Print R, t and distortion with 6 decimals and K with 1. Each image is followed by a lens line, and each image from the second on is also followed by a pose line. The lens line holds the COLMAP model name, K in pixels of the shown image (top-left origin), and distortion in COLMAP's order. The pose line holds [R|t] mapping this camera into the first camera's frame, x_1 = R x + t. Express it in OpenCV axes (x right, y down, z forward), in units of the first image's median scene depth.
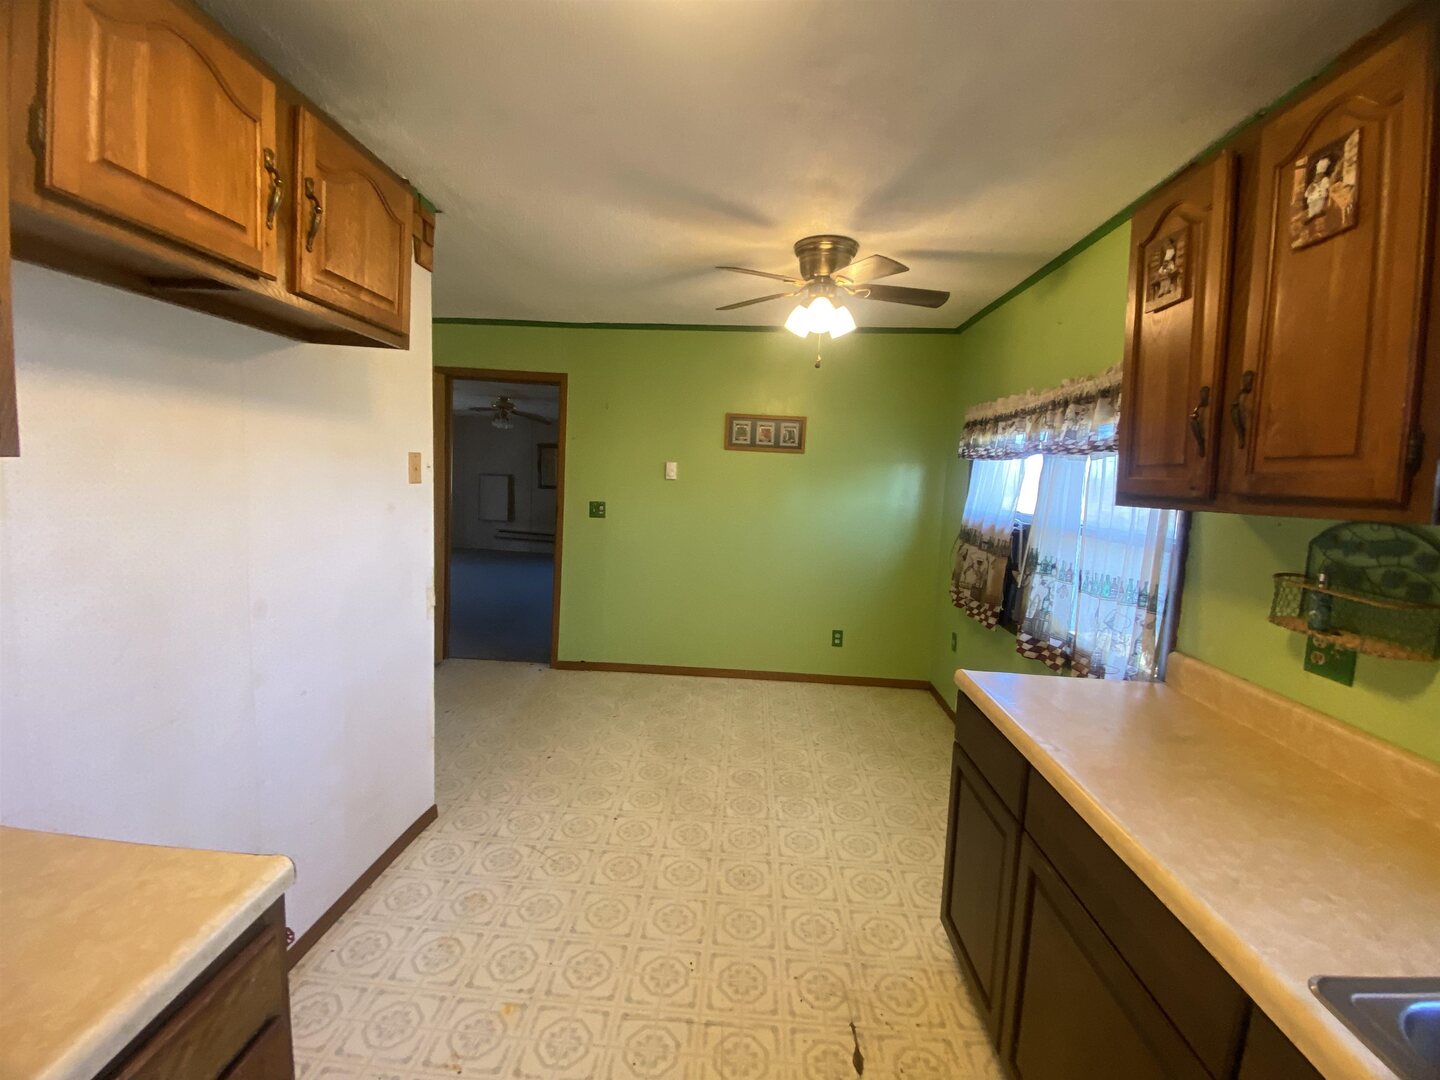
lens RADIAL K [[579.9, 0, 720.0], [0, 579.9, 540.0], [0, 0, 1]] dist [-0.000116, -0.000096]
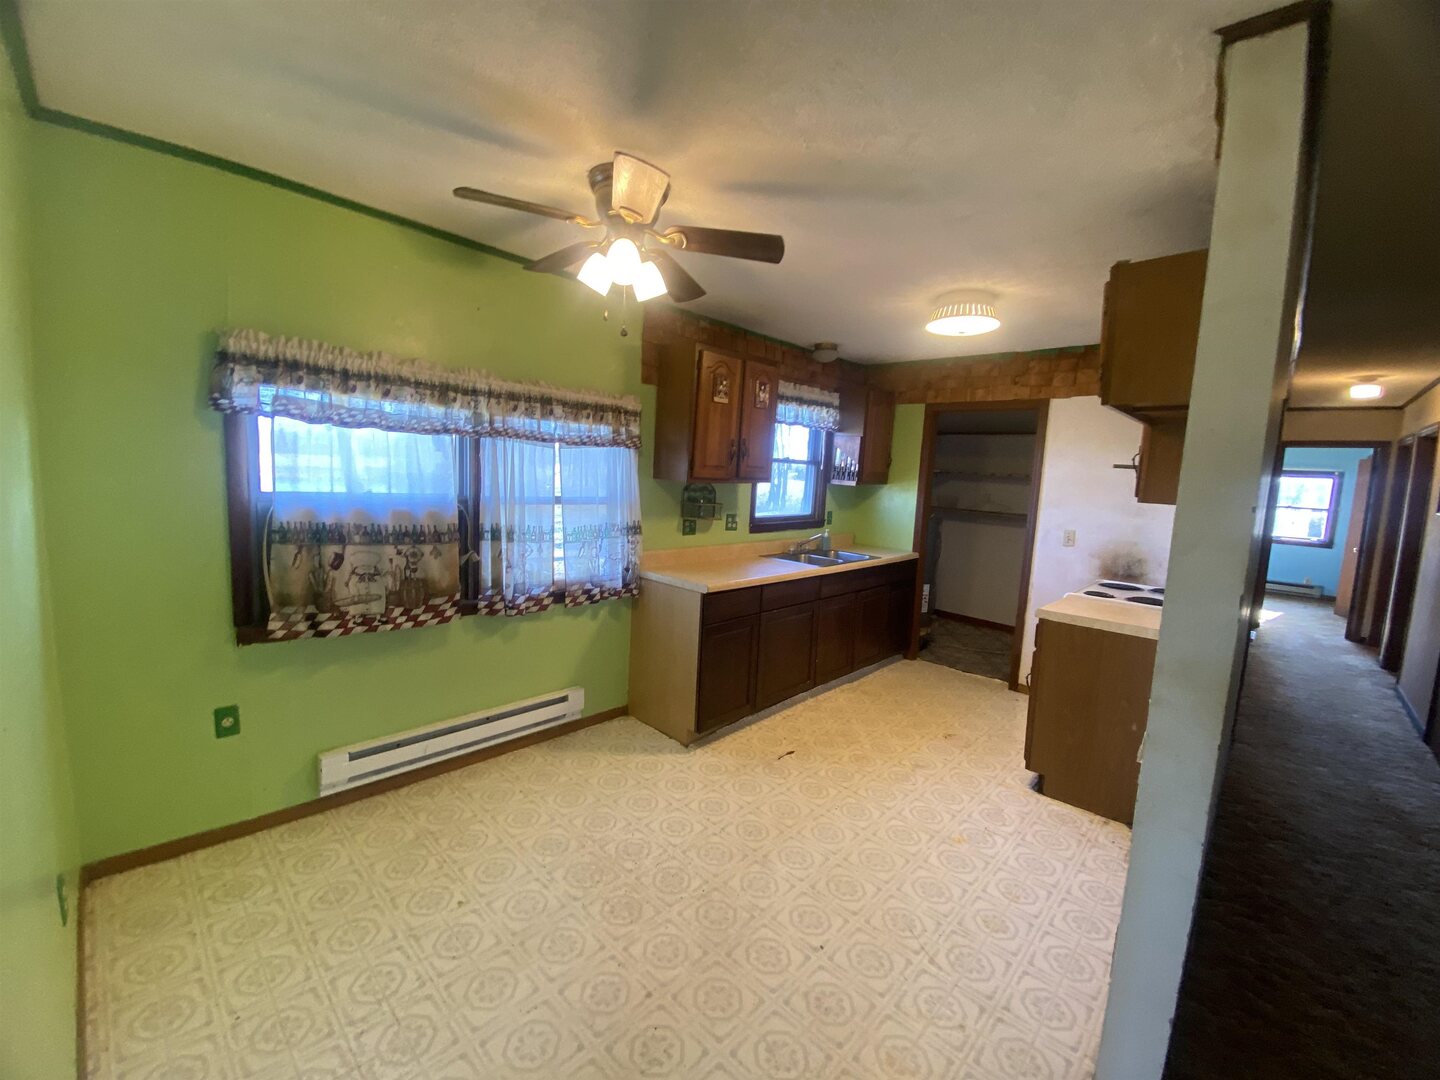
lens RADIAL K [[586.8, 0, 718.4], [0, 586.8, 530.5], [0, 0, 1]] dist [0.001395, -0.000014]
pose [[-0.753040, -0.151695, 0.640250, -0.576709], [-0.008821, 0.975301, 0.220705, -0.264229], [-0.657916, 0.160552, -0.735778, 1.848940]]
